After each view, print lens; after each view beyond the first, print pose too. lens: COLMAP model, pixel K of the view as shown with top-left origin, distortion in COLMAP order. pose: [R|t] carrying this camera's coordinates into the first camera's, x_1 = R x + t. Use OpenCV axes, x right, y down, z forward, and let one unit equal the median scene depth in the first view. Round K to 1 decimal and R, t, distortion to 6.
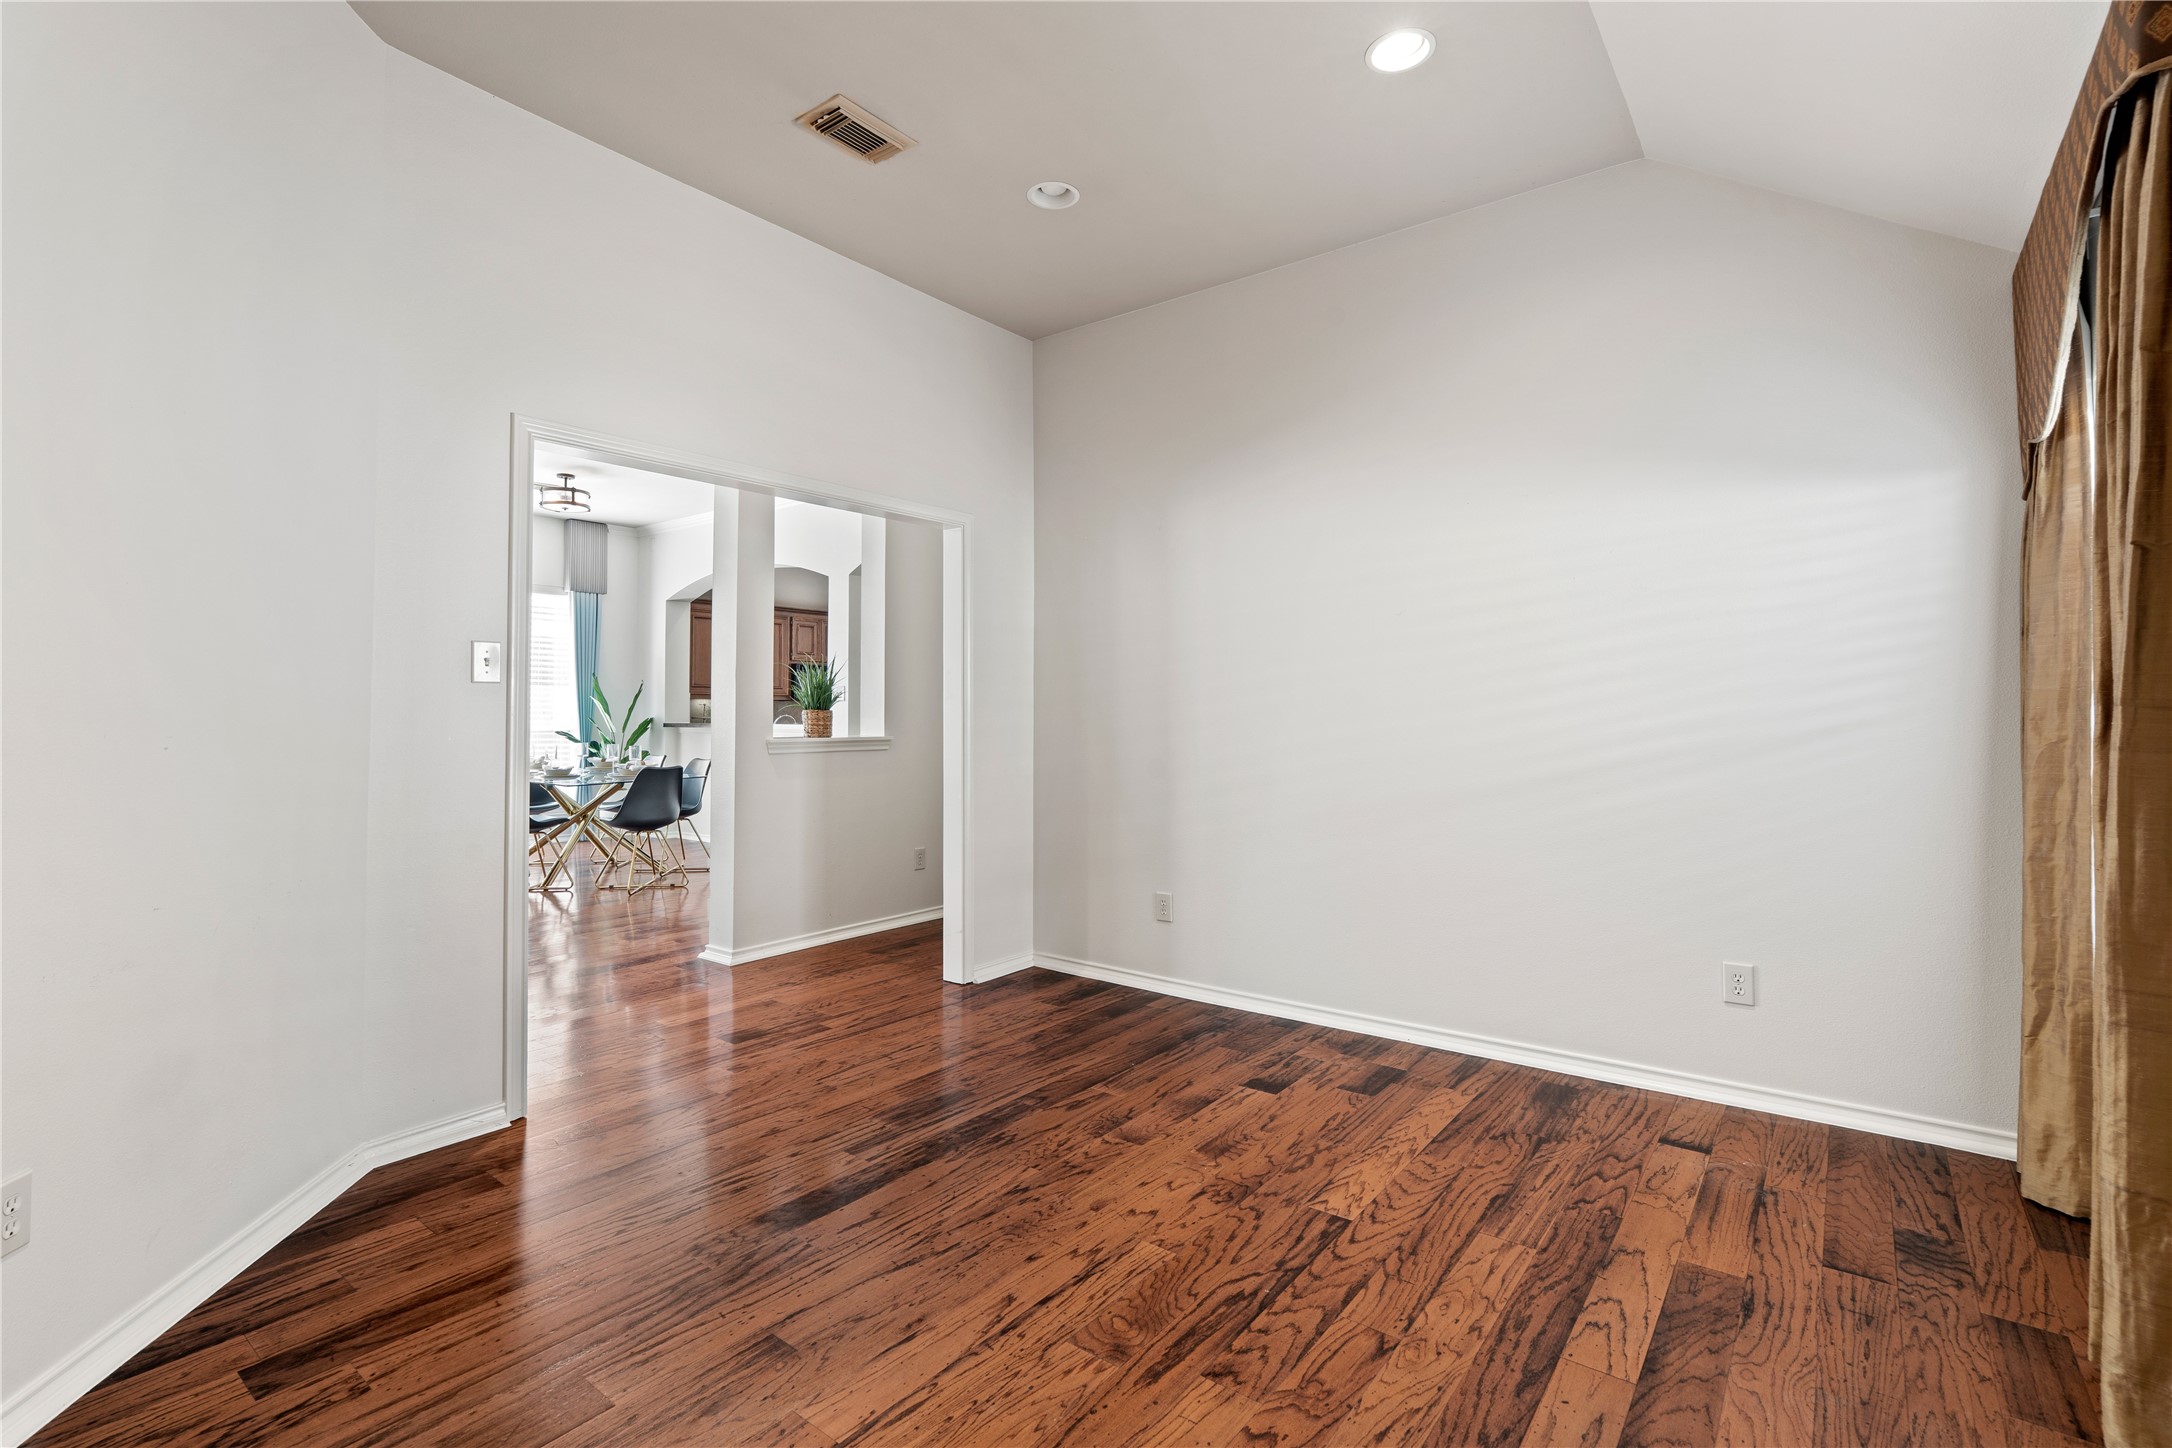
lens RADIAL K [[971.4, 0, 1086.0], [0, 971.4, 724.0], [0, 0, 1]] dist [-0.001421, 0.000068]
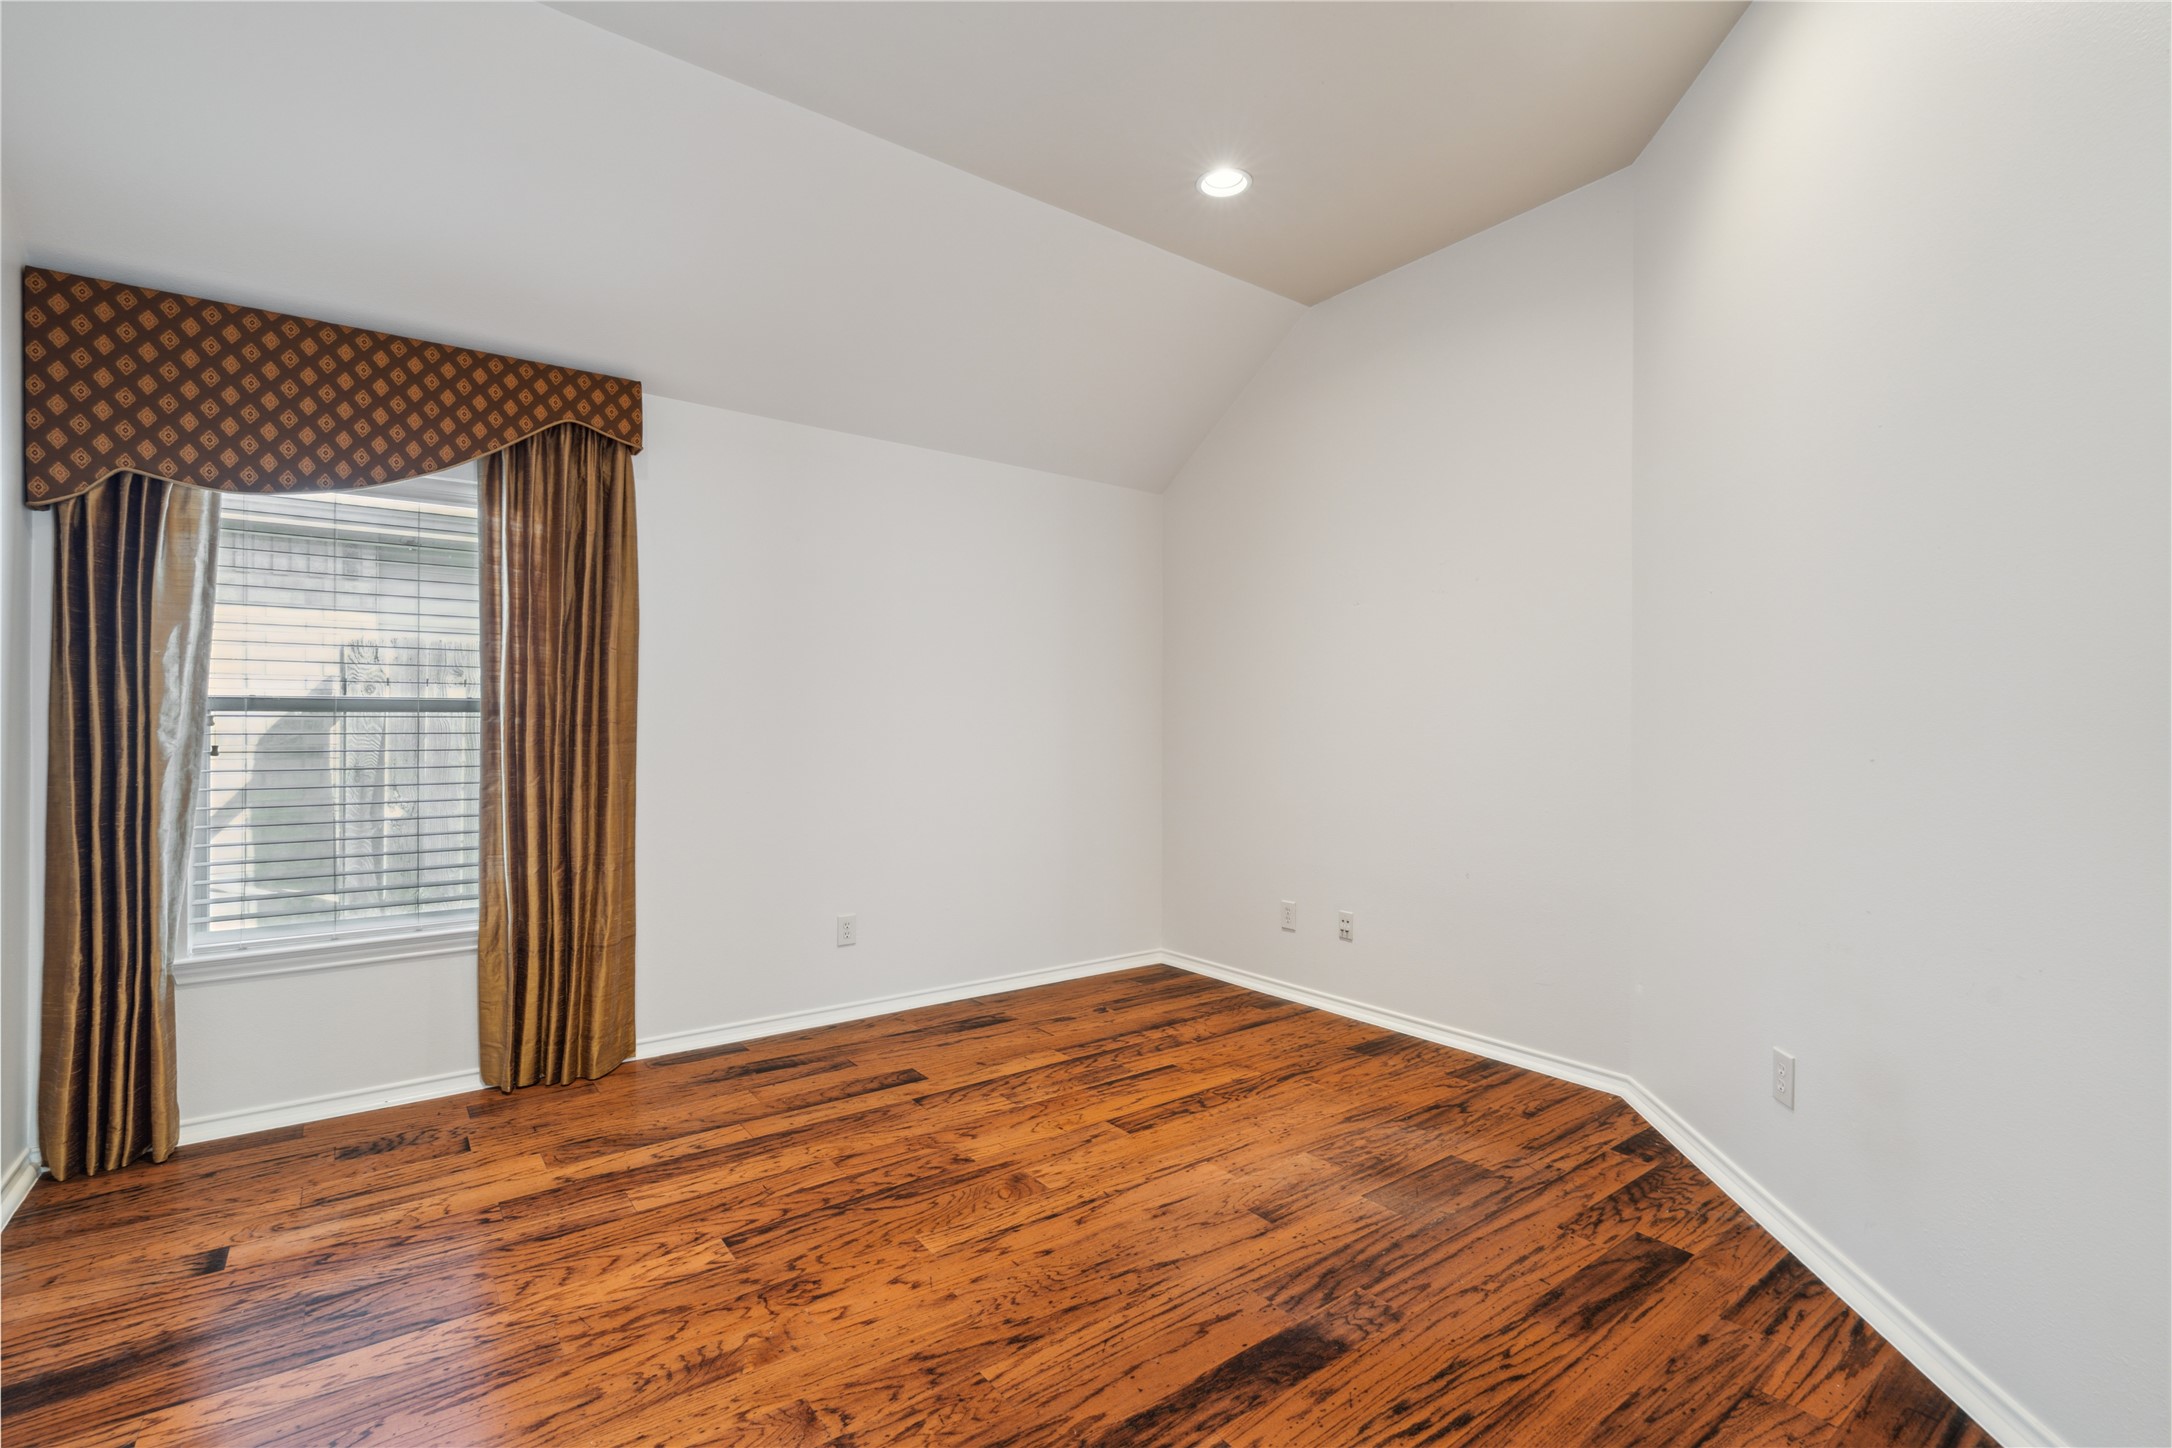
lens RADIAL K [[971.4, 0, 1086.0], [0, 971.4, 724.0], [0, 0, 1]] dist [-0.001421, 0.000068]
pose [[-0.964023, -0.000748, 0.265817, -0.371446], [0.000973, 0.999979, 0.006343, -0.020002], [-0.265816, 0.006373, -0.964003, 1.983789]]
